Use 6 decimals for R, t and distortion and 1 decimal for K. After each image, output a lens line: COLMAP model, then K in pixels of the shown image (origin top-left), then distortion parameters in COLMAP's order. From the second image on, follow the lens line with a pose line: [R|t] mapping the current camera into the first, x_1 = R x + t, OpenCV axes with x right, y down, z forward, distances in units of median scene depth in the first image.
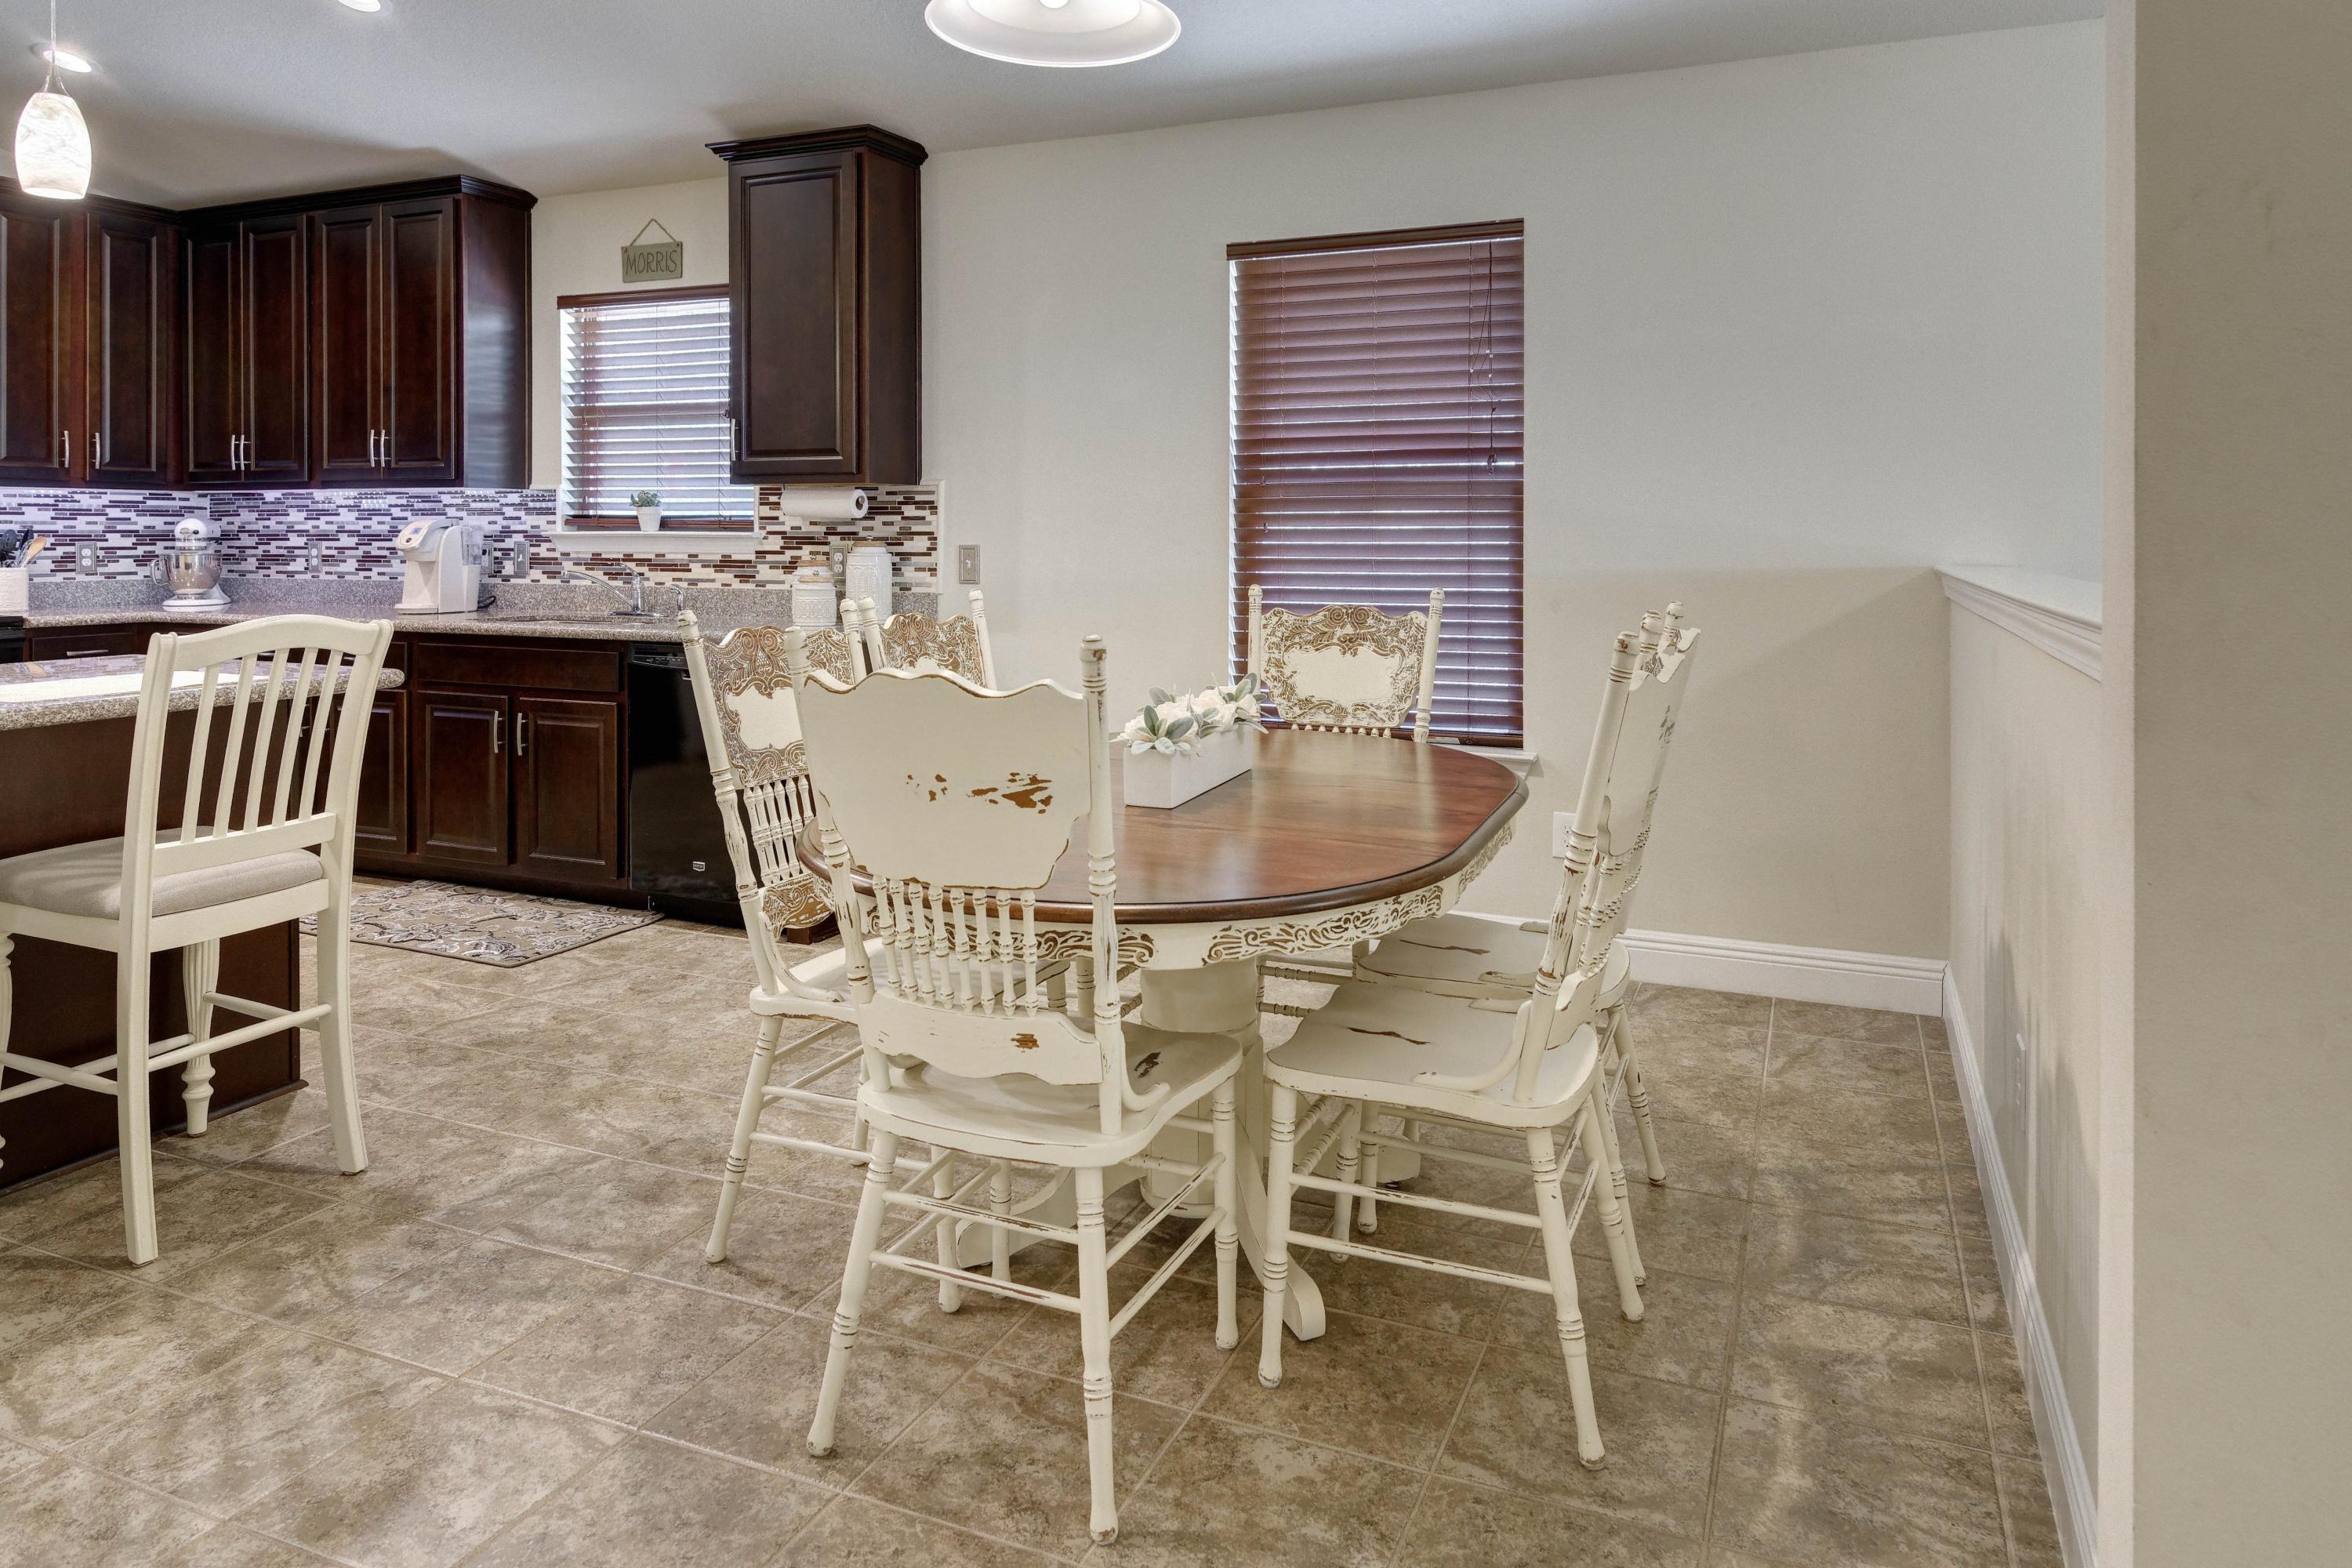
lens RADIAL K [[1511.5, 0, 1185.0], [0, 1511.5, 532.2], [0, 0, 1]] dist [0.006339, 0.000426]
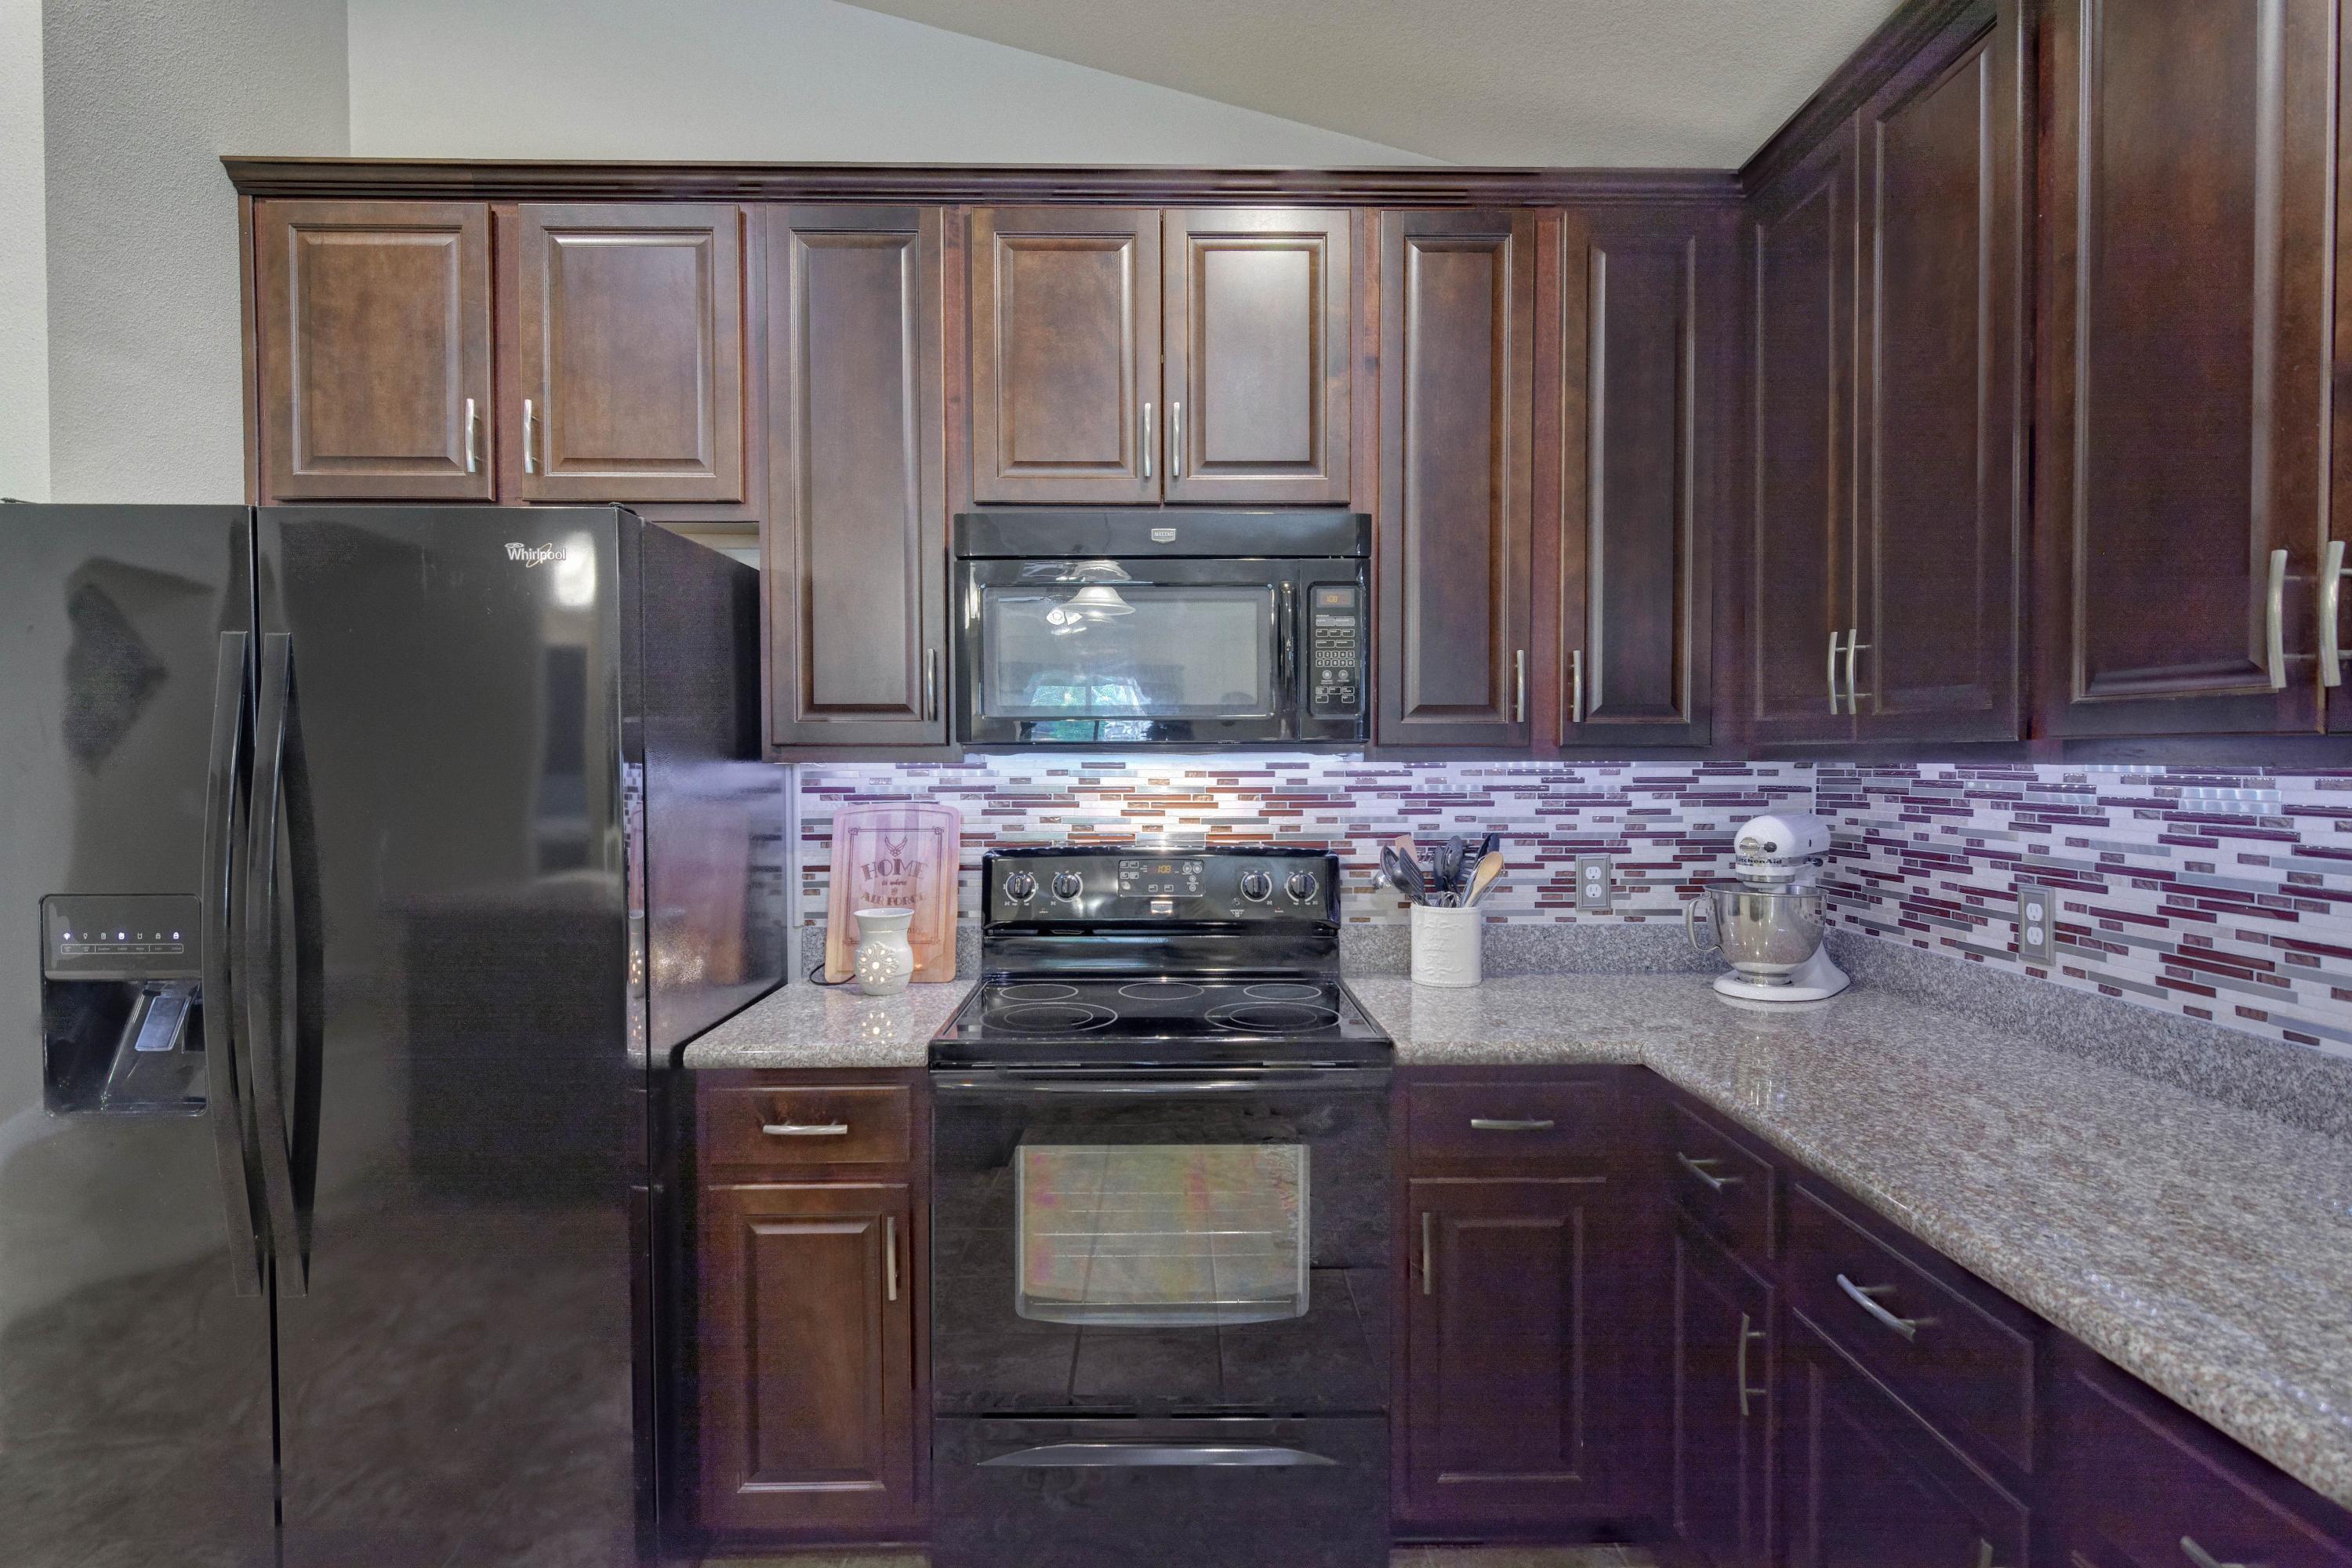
lens RADIAL K [[1184.2, 0, 1183.5], [0, 1184.2, 781.6], [0, 0, 1]] dist [0.003142, -0.000292]
pose [[0.418962, 0.018434, -0.907817, -0.417201], [0.001448, 0.999779, 0.020969, -0.030606], [0.908003, -0.010100, 0.418842, 0.720264]]
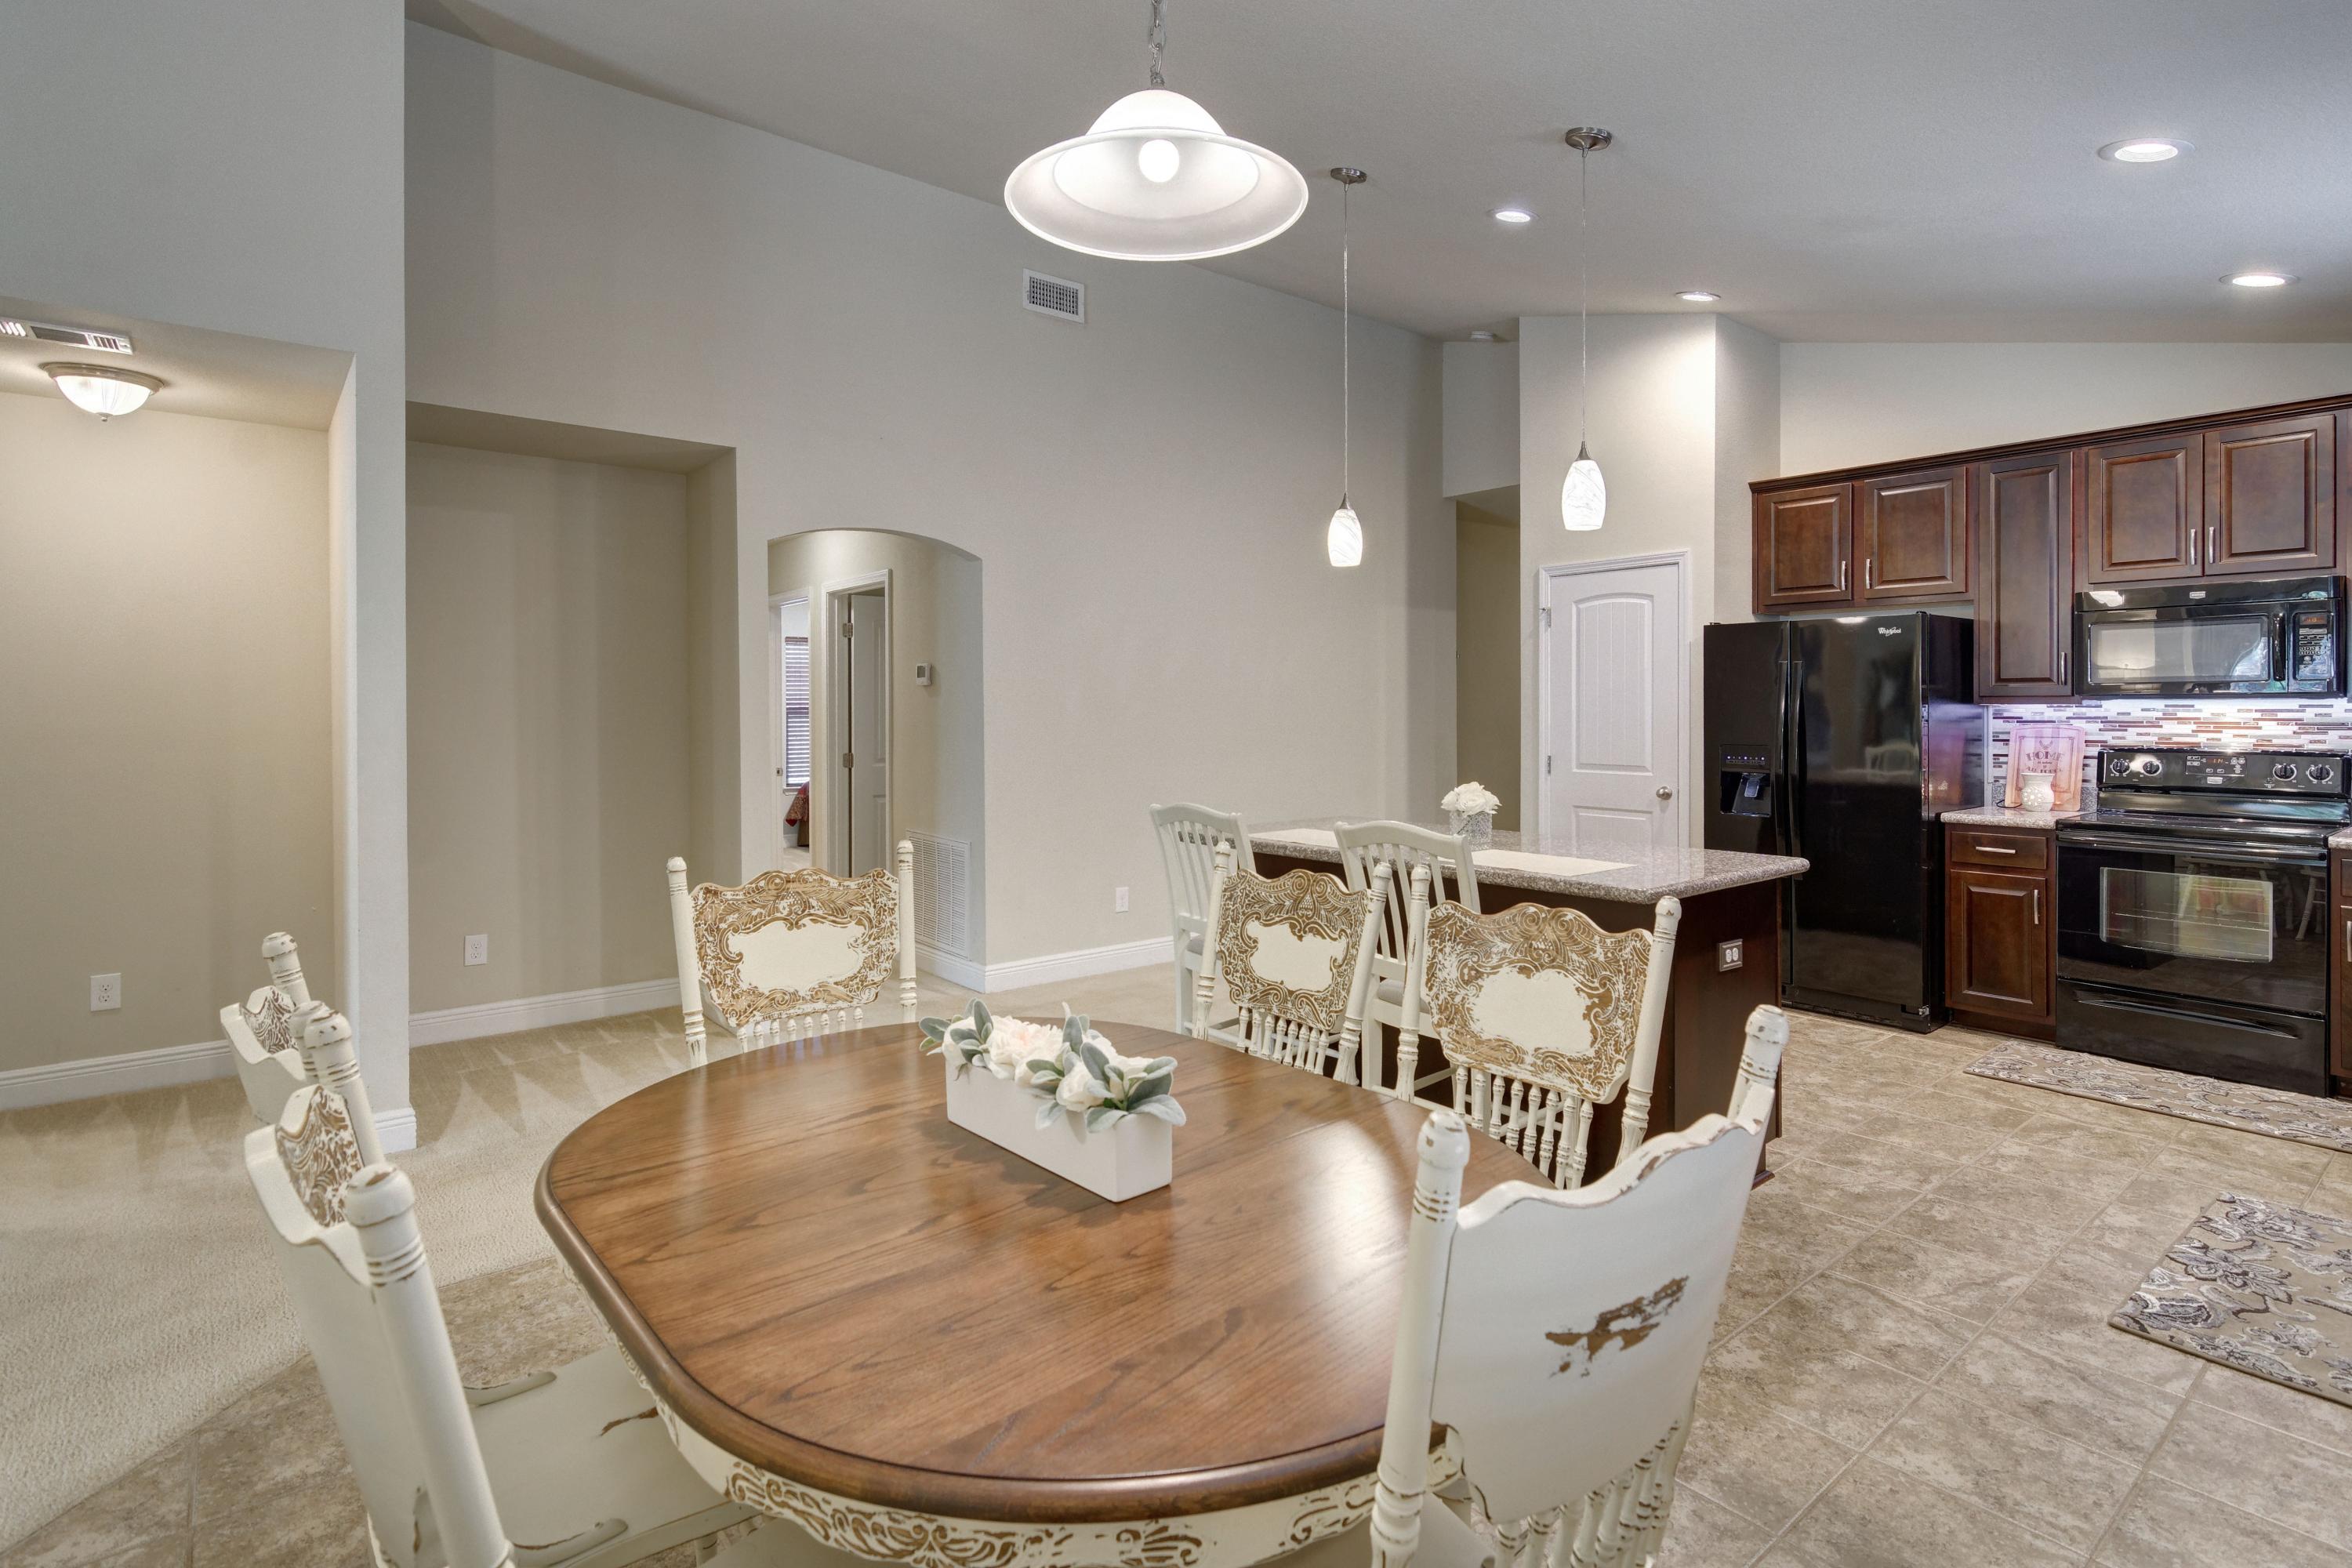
lens RADIAL K [[1146.8, 0, 1179.3], [0, 1146.8, 712.1], [0, 0, 1]] dist [-0.001453, 0.000382]
pose [[-0.465700, 0.000310, -0.884942, 0.227269], [-0.001351, 0.999999, 0.001062, -0.022928], [0.884941, 0.001690, -0.465699, 0.628139]]
